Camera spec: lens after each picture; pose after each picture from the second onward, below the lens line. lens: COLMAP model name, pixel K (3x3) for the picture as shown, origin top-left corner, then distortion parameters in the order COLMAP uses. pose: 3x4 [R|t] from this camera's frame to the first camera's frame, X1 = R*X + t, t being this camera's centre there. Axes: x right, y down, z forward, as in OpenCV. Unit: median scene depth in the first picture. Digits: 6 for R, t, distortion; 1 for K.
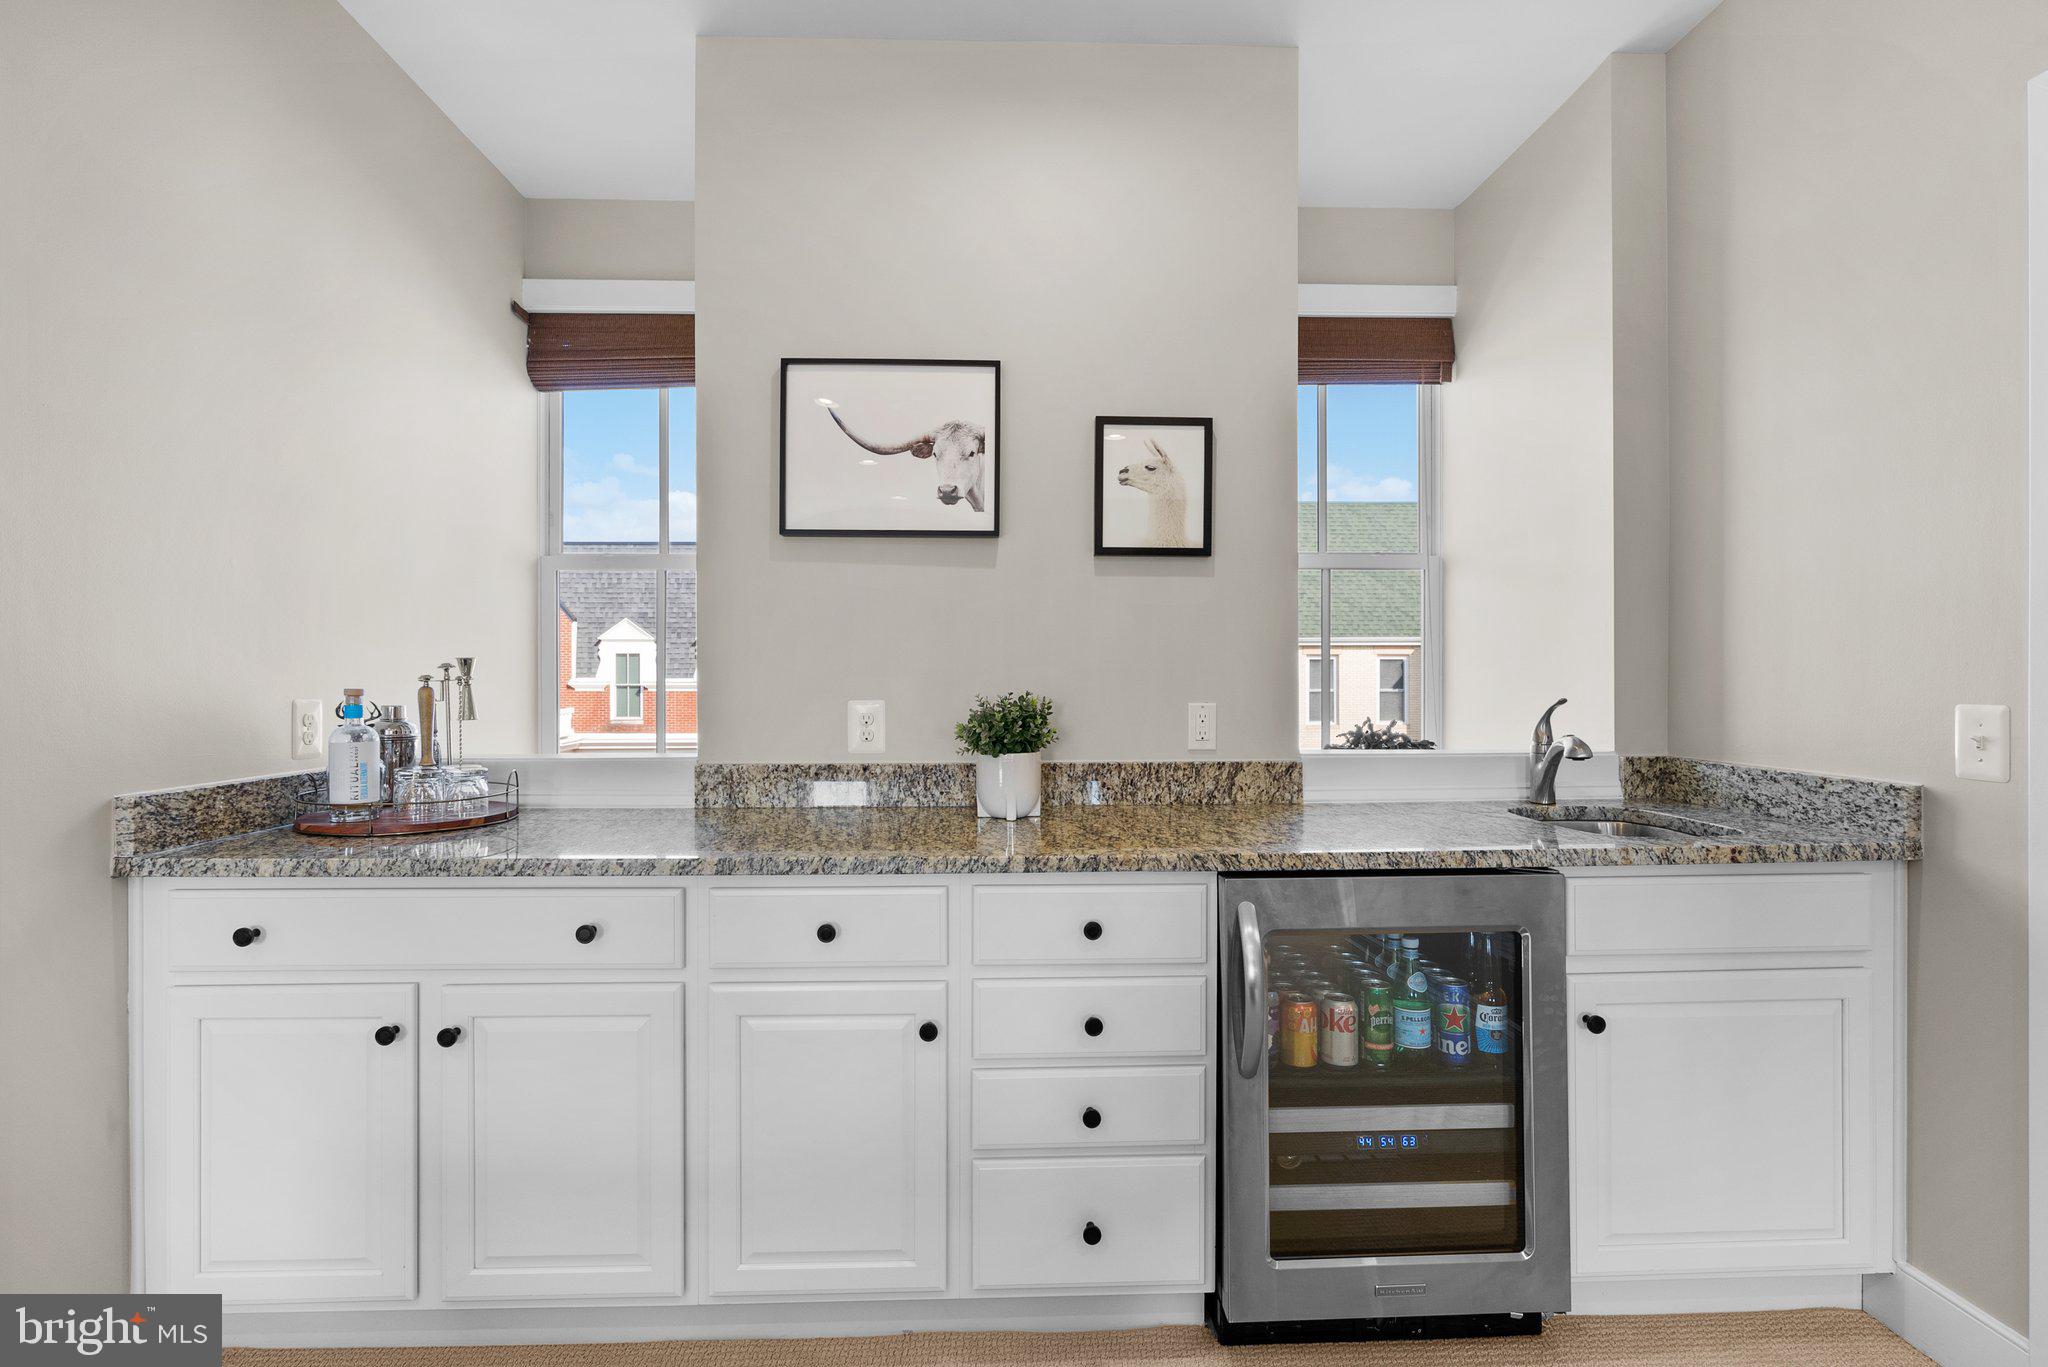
lens RADIAL K [[943.4, 0, 1020.5], [0, 943.4, 677.2], [0, 0, 1]] dist [-0.007637, 0.004324]
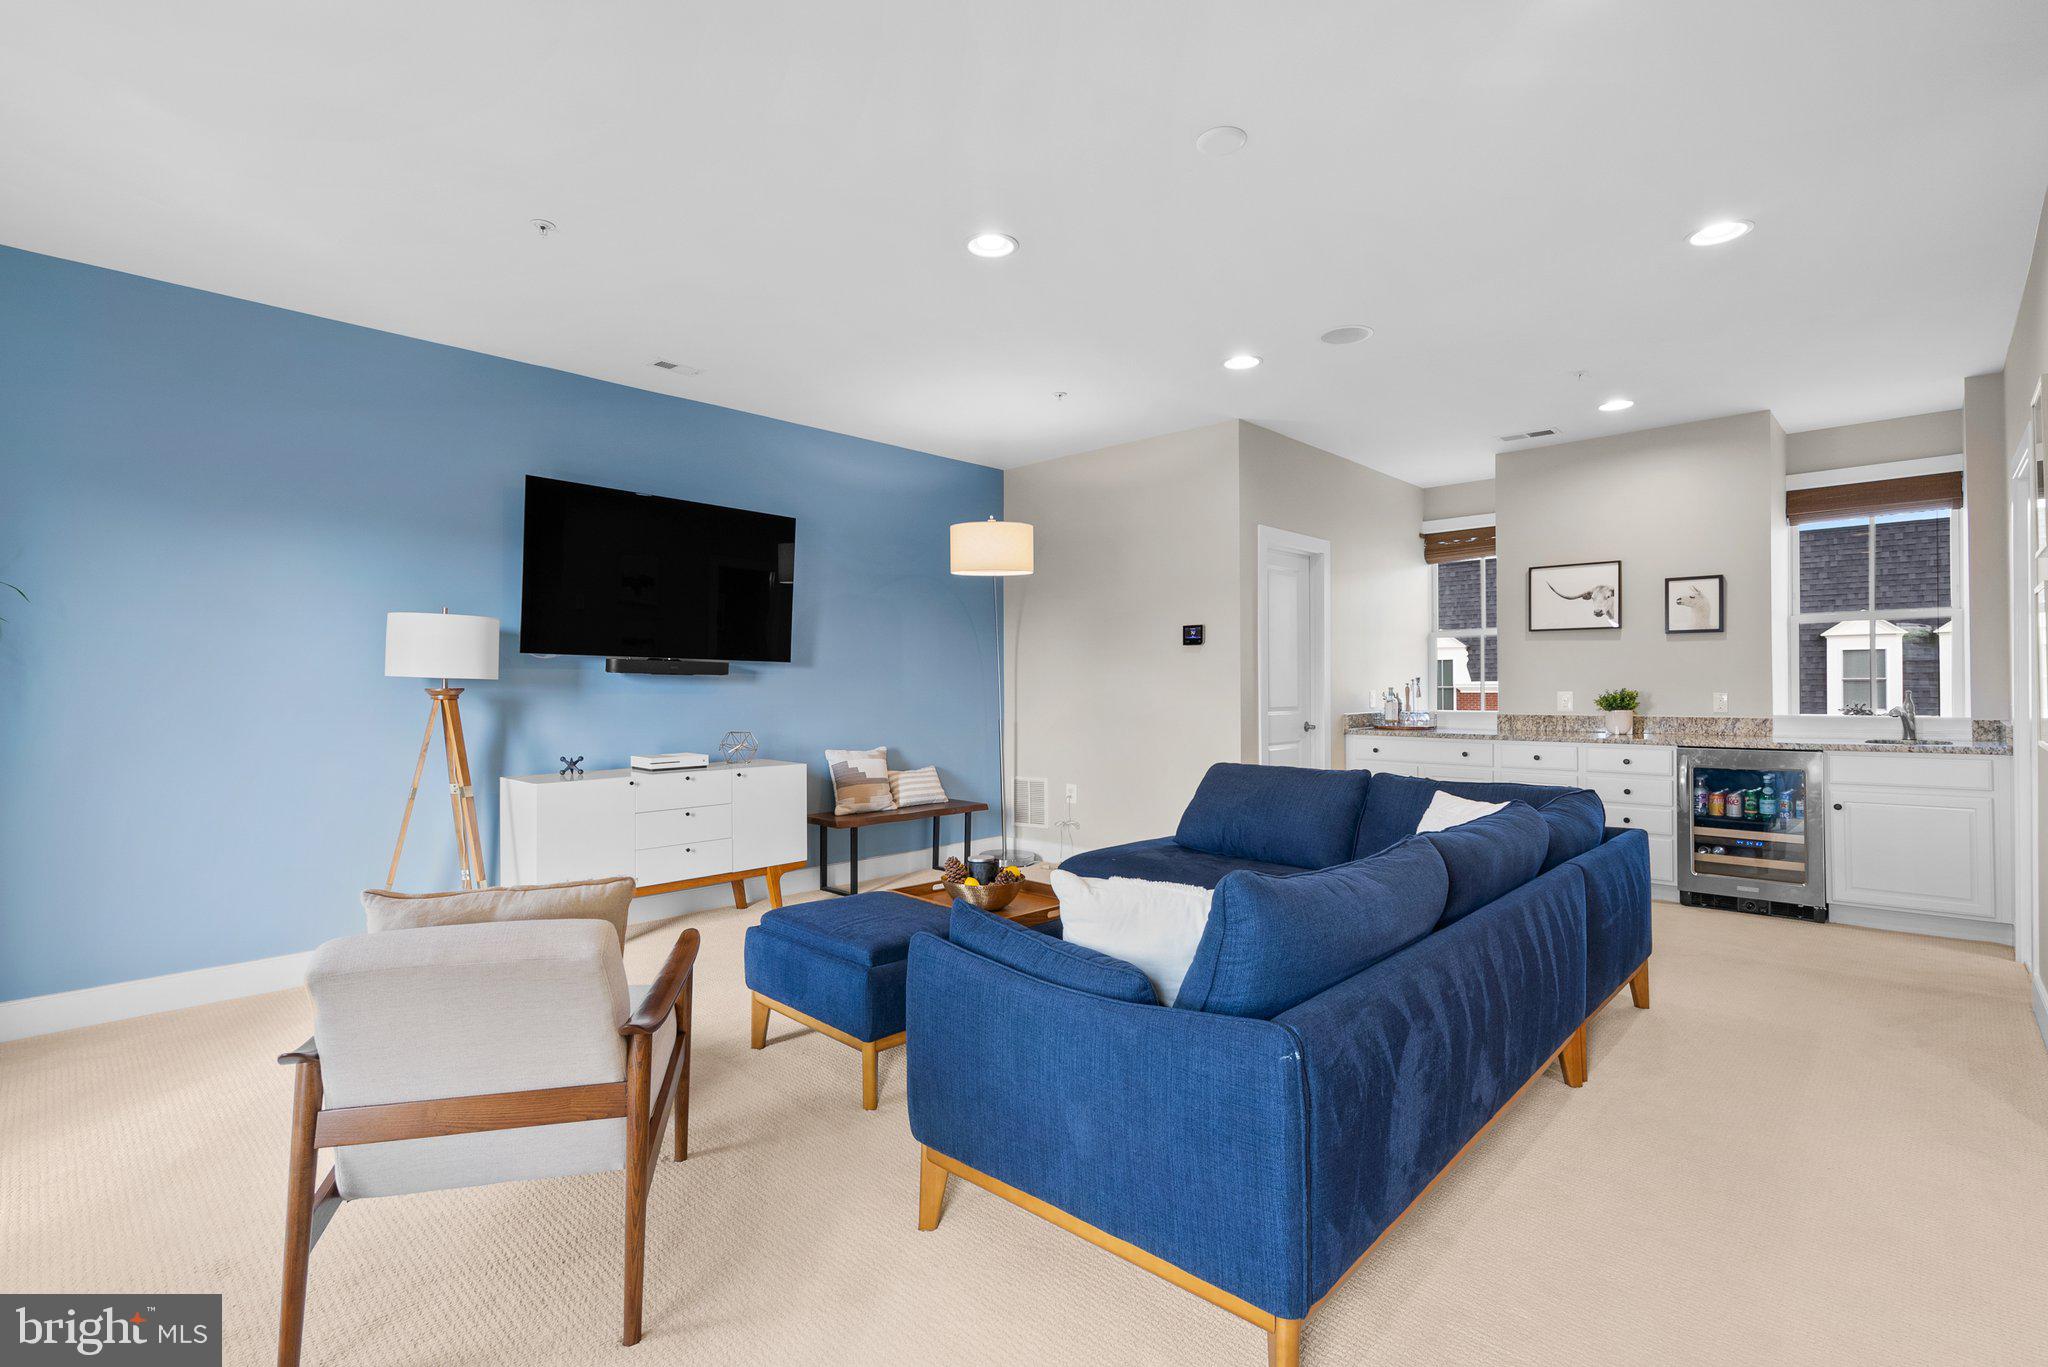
lens RADIAL K [[943.4, 0, 1014.0], [0, 943.4, 677.9], [0, 0, 1]] dist [-0.007637, 0.004324]
pose [[0.685881, -0.009181, -0.727655, 0.710650], [0.007203, 0.999957, -0.005827, -0.010501], [0.727678, -0.001245, 0.685918, -1.973818]]
